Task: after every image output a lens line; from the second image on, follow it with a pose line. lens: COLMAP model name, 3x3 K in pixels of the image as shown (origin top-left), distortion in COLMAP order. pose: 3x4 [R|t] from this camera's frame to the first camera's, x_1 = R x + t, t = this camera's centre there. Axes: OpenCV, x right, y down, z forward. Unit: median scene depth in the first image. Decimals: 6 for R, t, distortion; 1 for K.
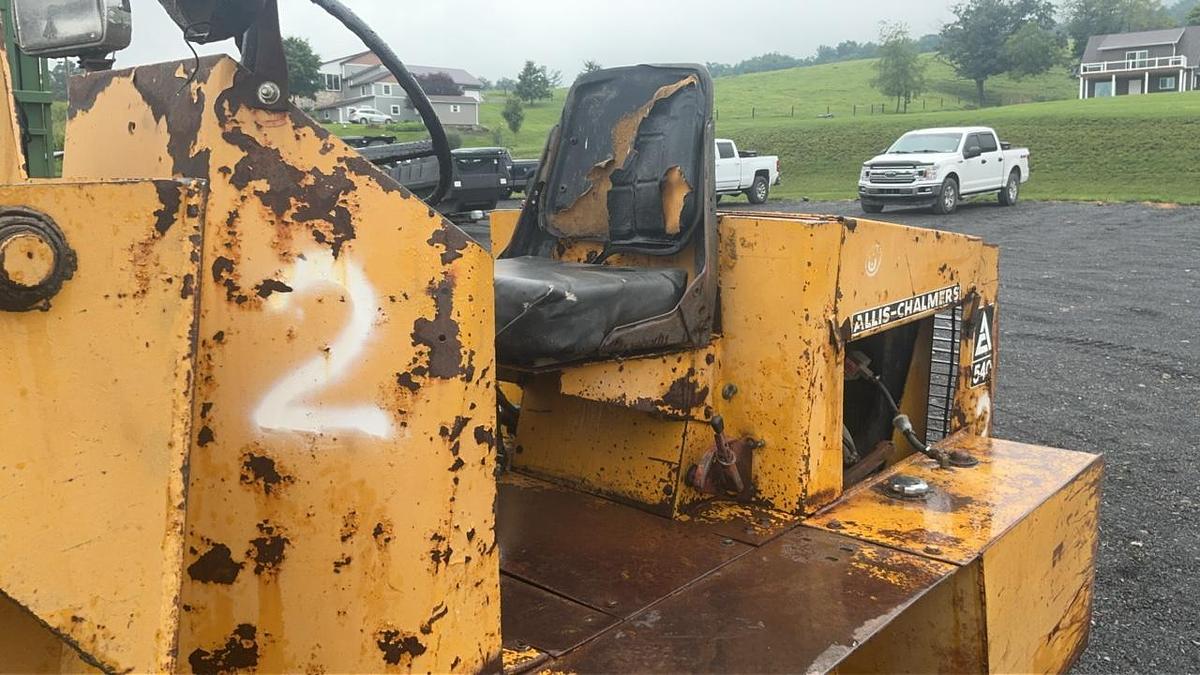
lens RADIAL K [[962.3, 0, 598.2], [0, 962.3, 336.6], [0, 0, 1]] dist [0.118869, -0.235779]
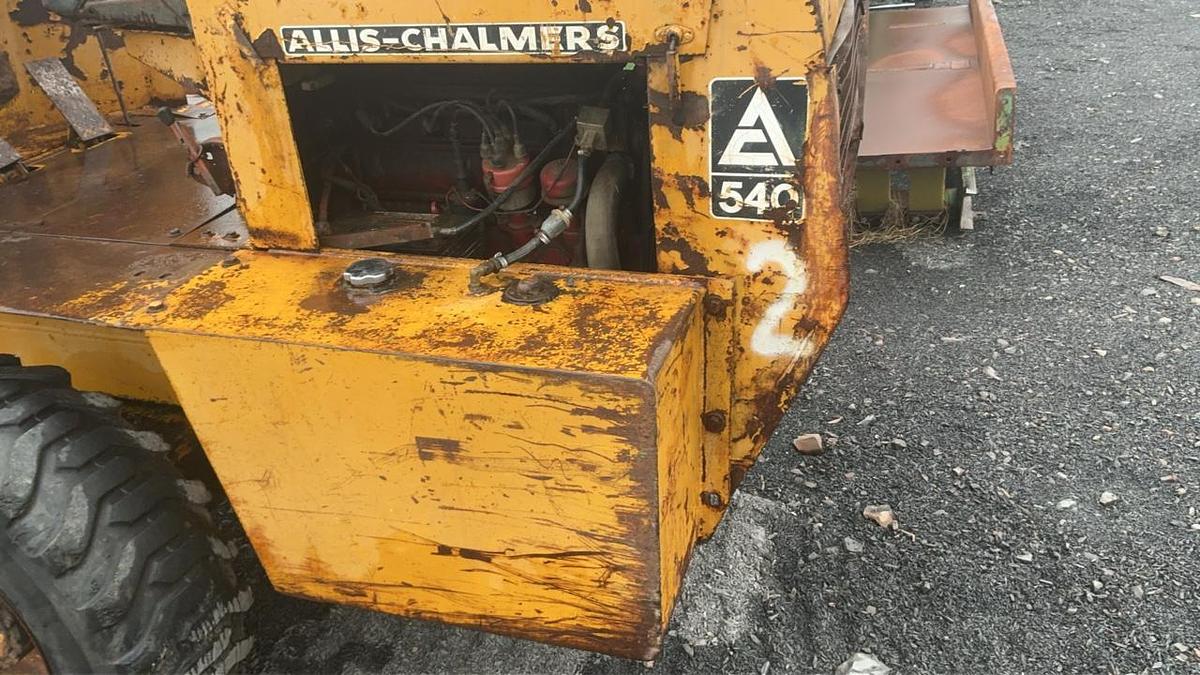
lens RADIAL K [[962.3, 0, 598.2], [0, 962.3, 336.6], [0, 0, 1]] dist [0.118869, -0.235779]
pose [[0.403577, 0.405863, -0.820001, 1.023731], [-0.108495, 0.911134, 0.397572, -0.125118], [0.908490, -0.071485, 0.411747, 0.823433]]
